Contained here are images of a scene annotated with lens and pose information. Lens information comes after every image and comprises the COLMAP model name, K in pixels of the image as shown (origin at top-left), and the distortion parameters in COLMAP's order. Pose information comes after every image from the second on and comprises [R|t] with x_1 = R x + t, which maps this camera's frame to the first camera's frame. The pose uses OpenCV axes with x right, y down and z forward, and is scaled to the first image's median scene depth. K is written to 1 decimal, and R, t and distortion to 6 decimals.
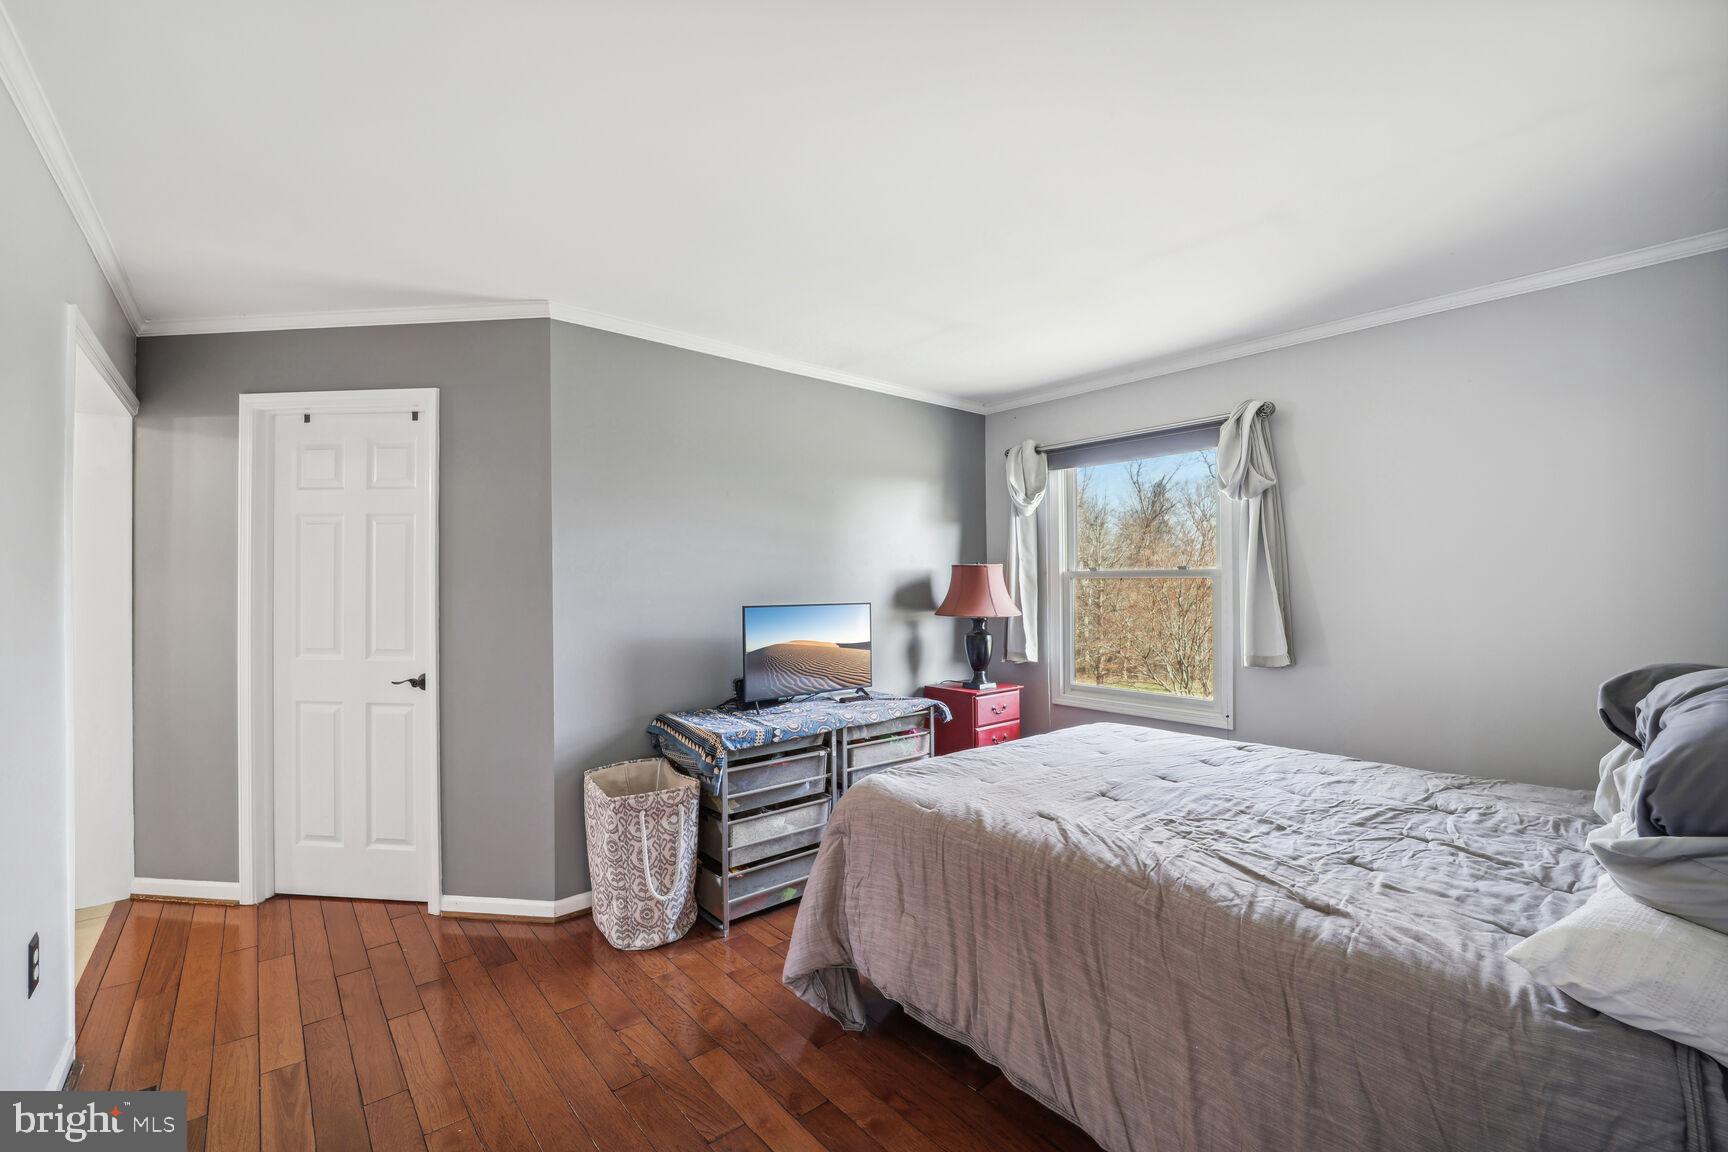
lens RADIAL K [[729.1, 0, 851.7], [0, 729.1, 581.8], [0, 0, 1]] dist [-0.029831, 0.005473]
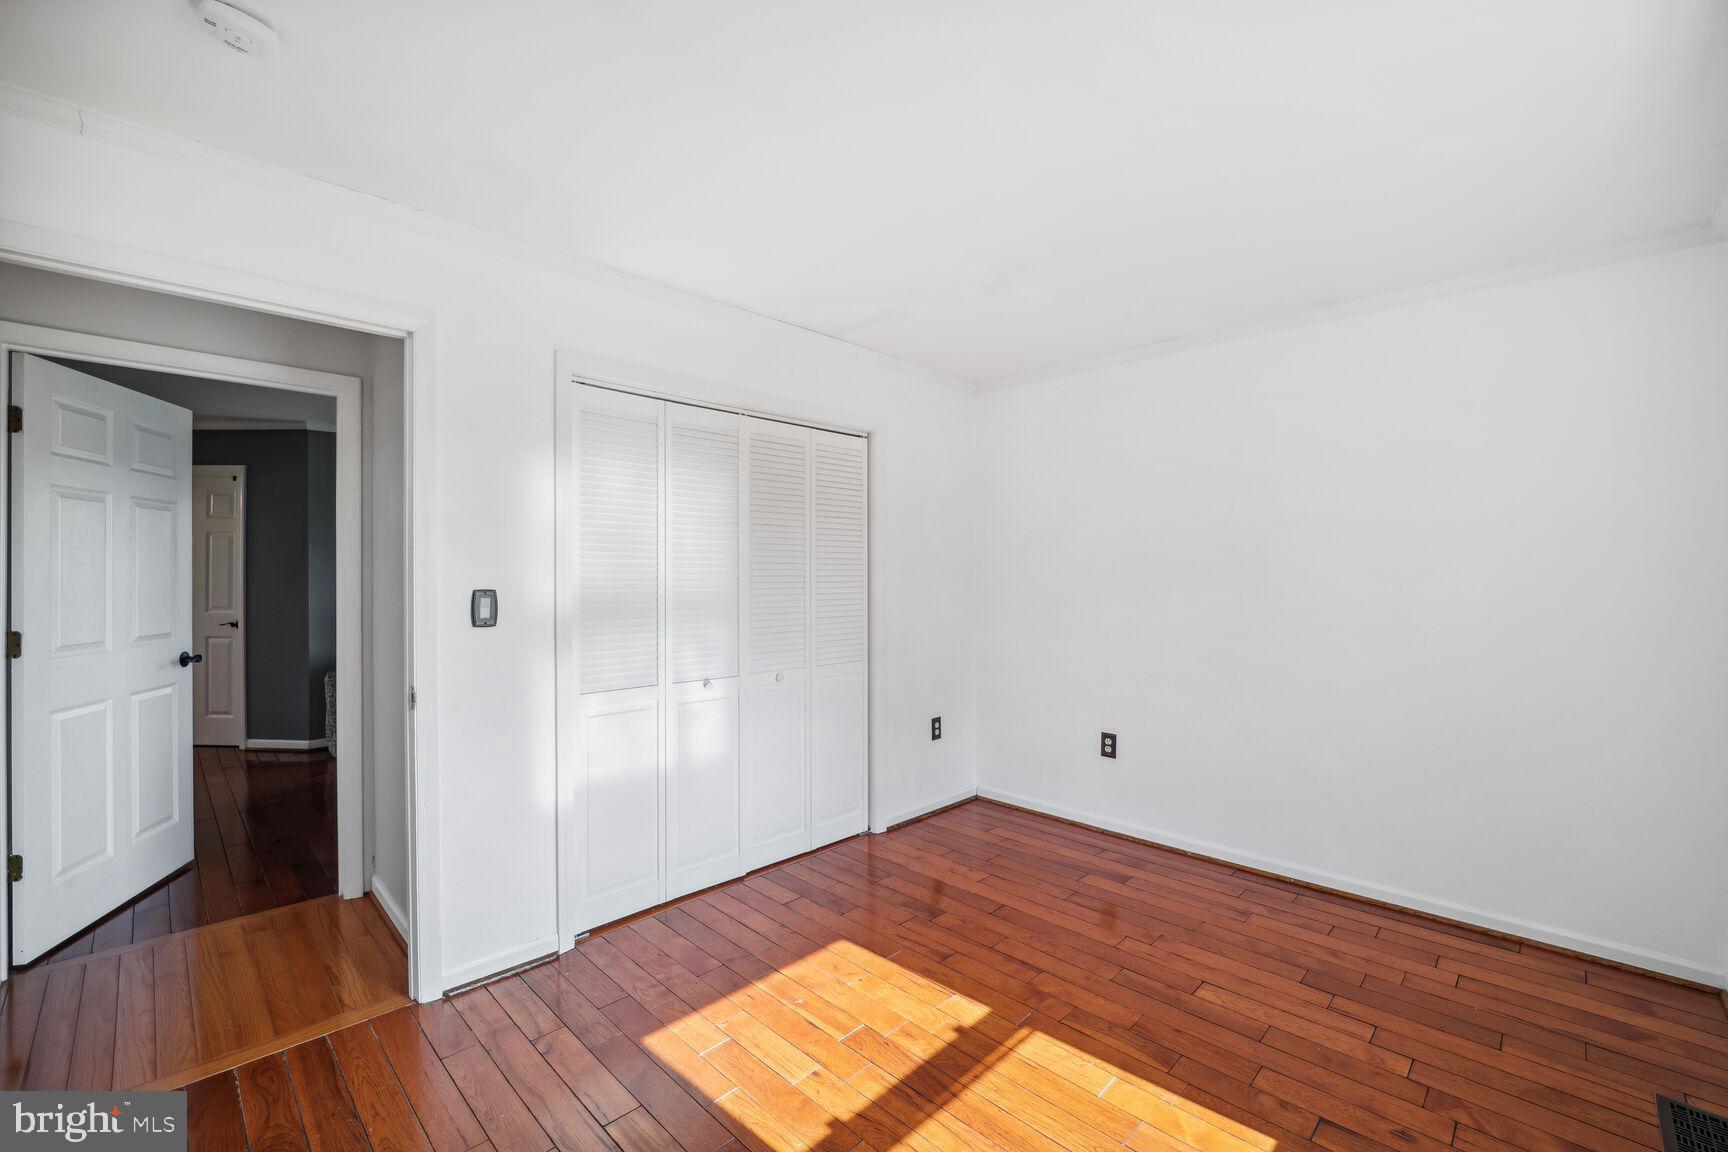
lens RADIAL K [[729.1, 0, 856.8], [0, 729.1, 572.1], [0, 0, 1]] dist [-0.029831, 0.005473]
pose [[0.995749, -0.000403, 0.092104, 0.821199], [0.000617, 0.999997, -0.002295, 0.006463], [-0.092103, 0.002342, 0.995747, -0.976376]]
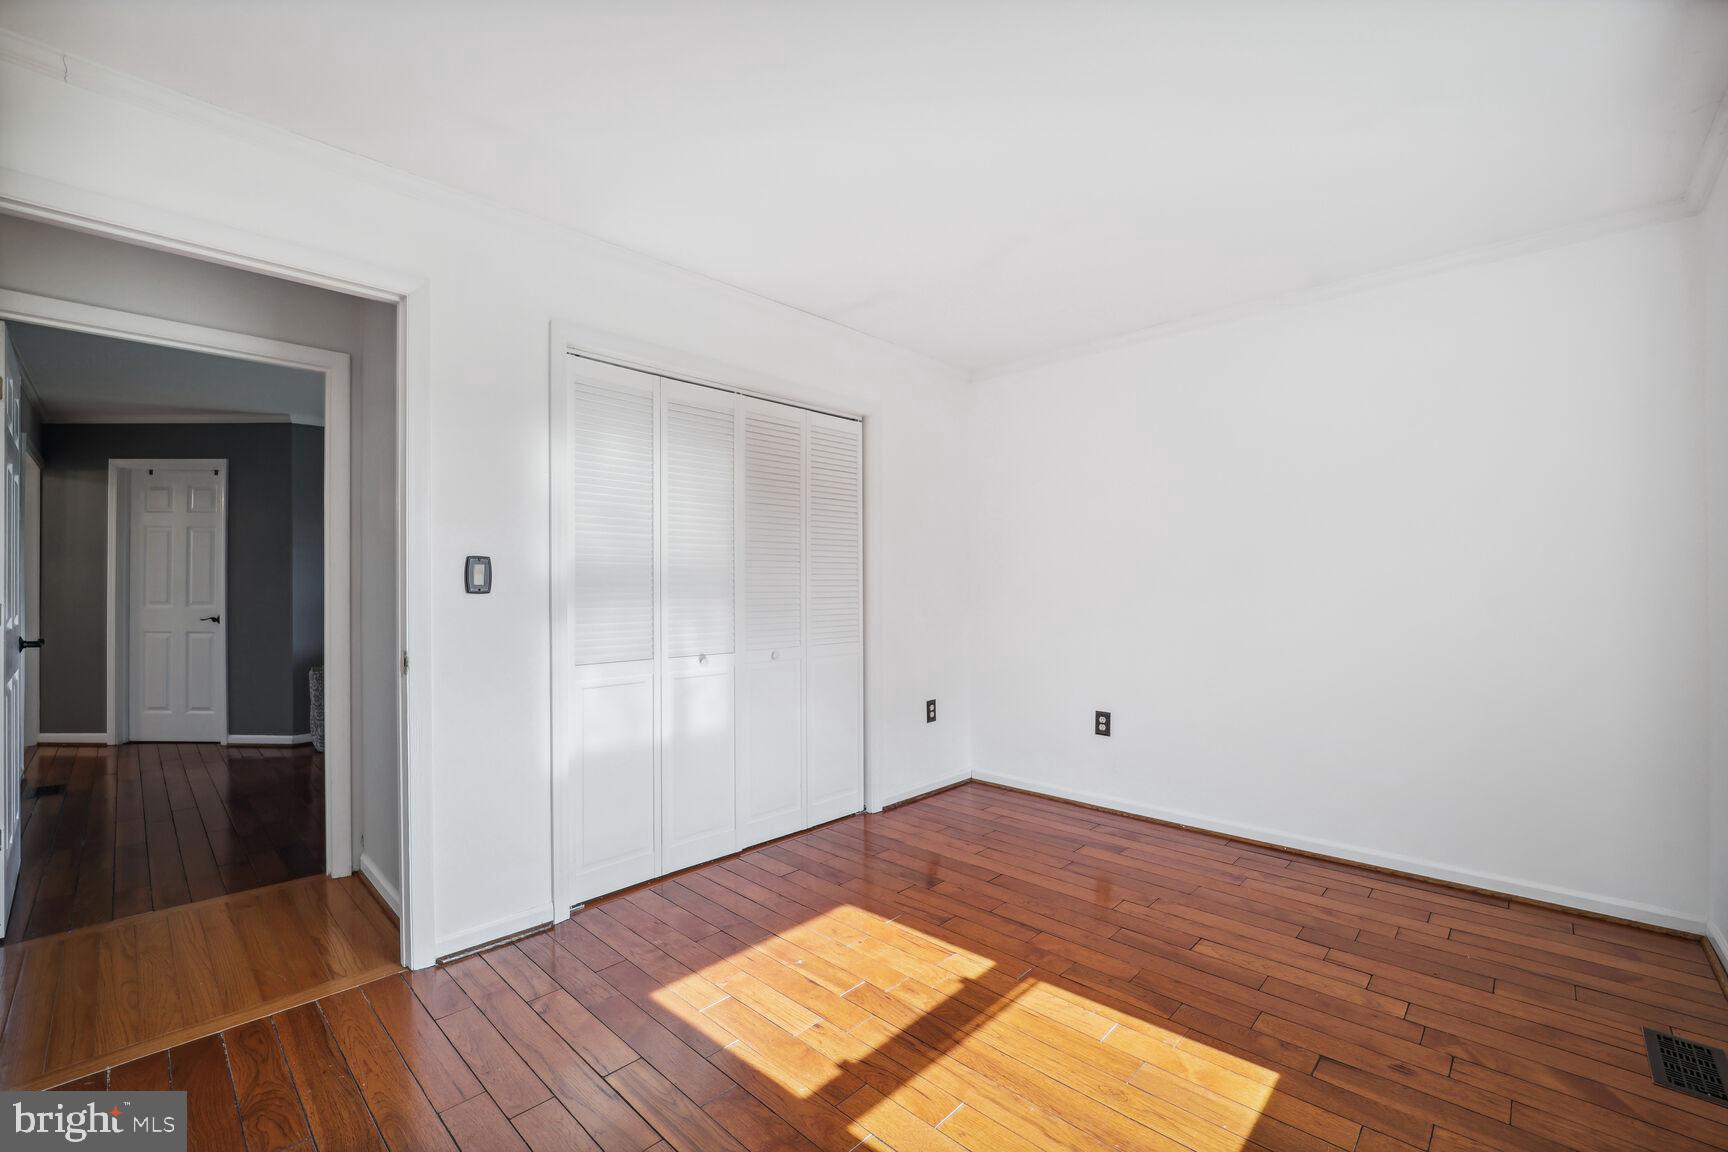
lens RADIAL K [[729.1, 0, 863.0], [0, 729.1, 580.8], [0, 0, 1]] dist [-0.029831, 0.005473]
pose [[0.993379, -0.001711, 0.114870, 0.811567], [0.002563, 0.999970, -0.007267, 0.059633], [-0.114854, 0.007513, 0.993354, -0.975207]]
